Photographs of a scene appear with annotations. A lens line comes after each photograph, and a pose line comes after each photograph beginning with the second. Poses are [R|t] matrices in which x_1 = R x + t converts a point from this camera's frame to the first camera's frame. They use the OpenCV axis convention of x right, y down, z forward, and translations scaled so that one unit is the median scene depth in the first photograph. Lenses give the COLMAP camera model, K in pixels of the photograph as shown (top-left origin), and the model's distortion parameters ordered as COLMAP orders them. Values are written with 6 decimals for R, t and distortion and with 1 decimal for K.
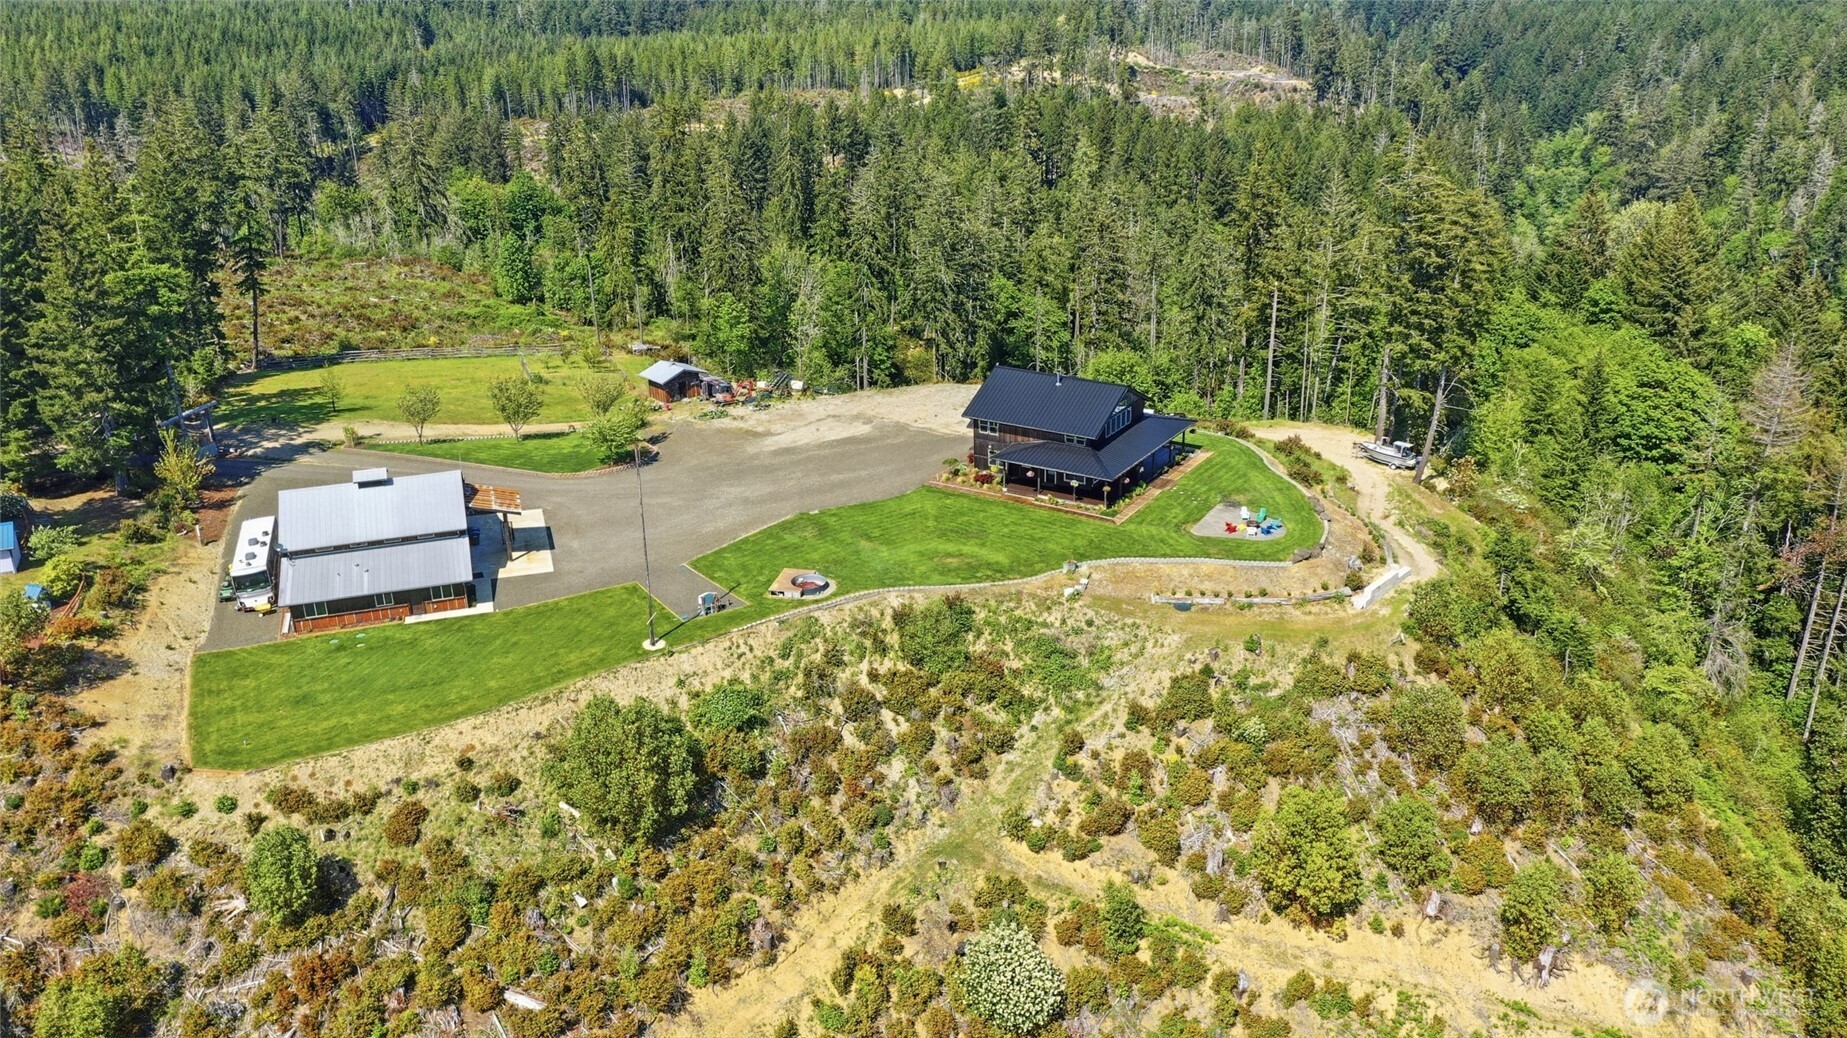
lens RADIAL K [[1470.4, 0, 923.5], [0, 1470.4, 519.0], [0, 0, 1]] dist [0.017369, 0.000949]
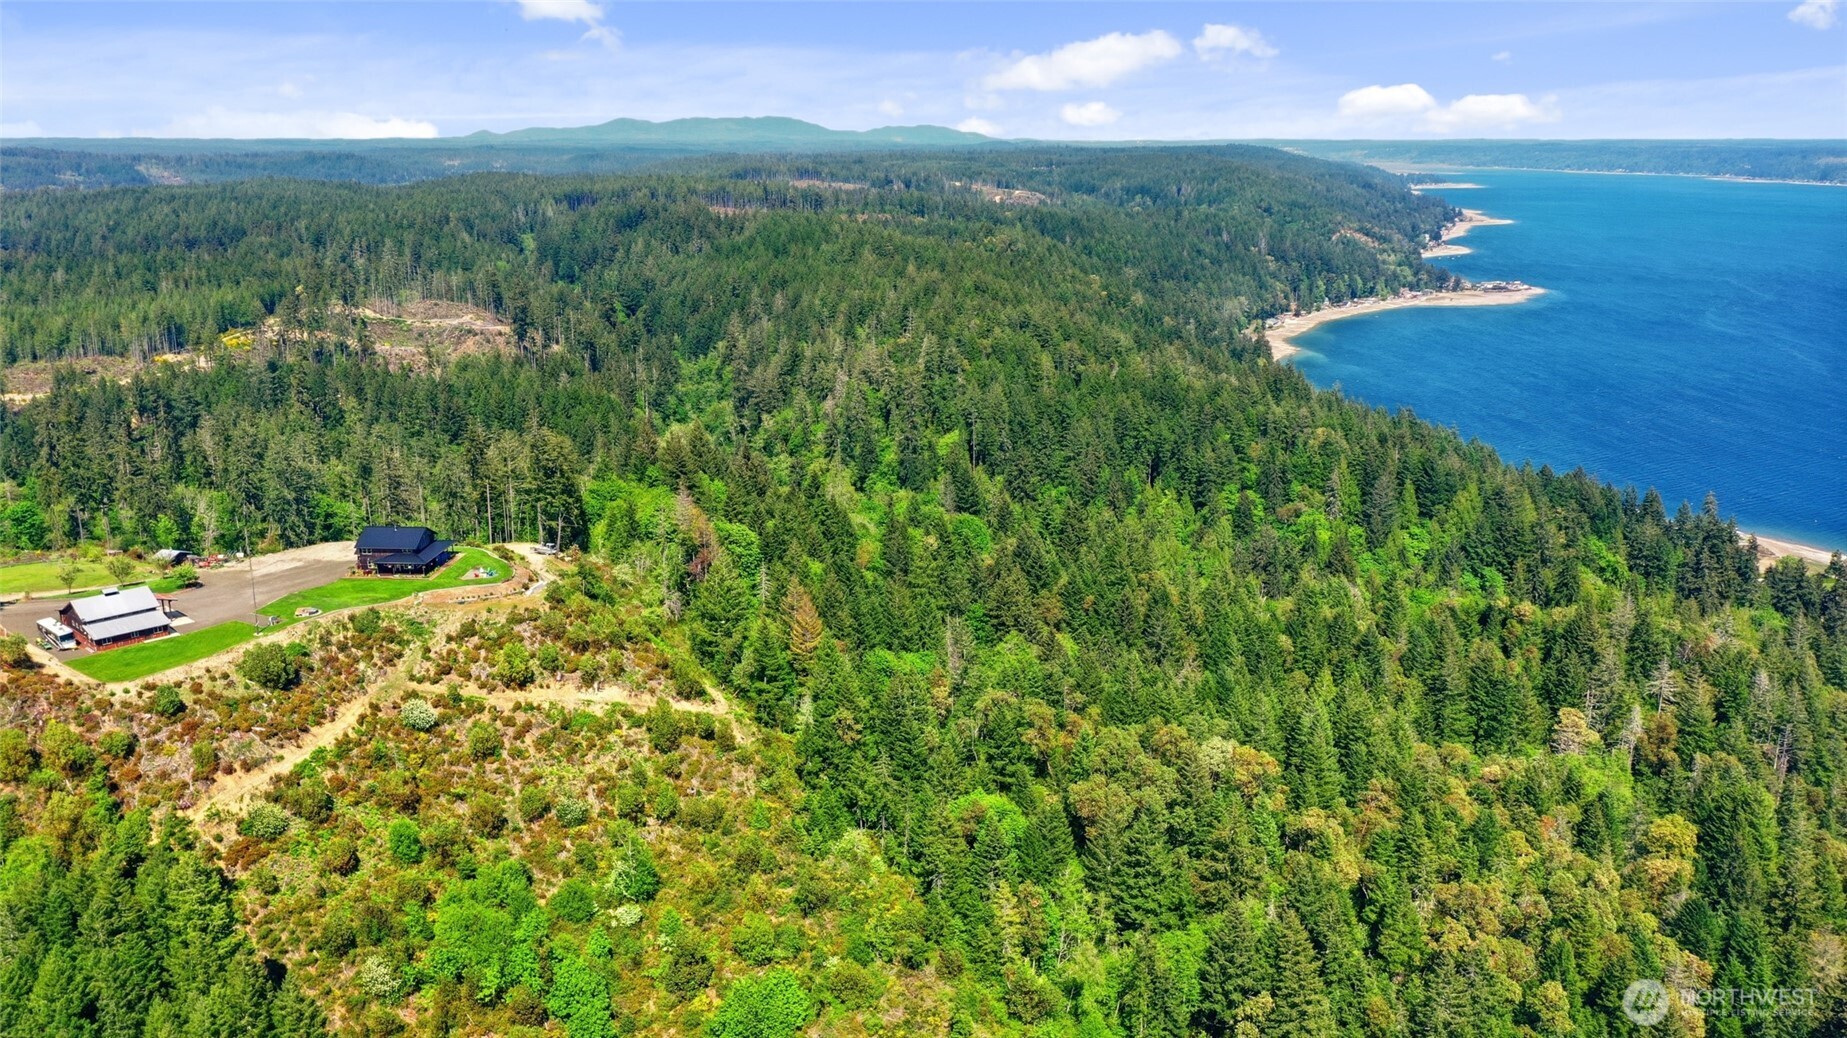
lens RADIAL K [[1470.4, 0, 923.5], [0, 1470.4, 519.0], [0, 0, 1]] dist [0.017369, 0.000949]
pose [[0.873525, -0.100664, 0.476257, -0.349581], [0.163196, 0.982323, -0.091696, 0.294059], [-0.458608, 0.157821, 0.874512, -1.748843]]
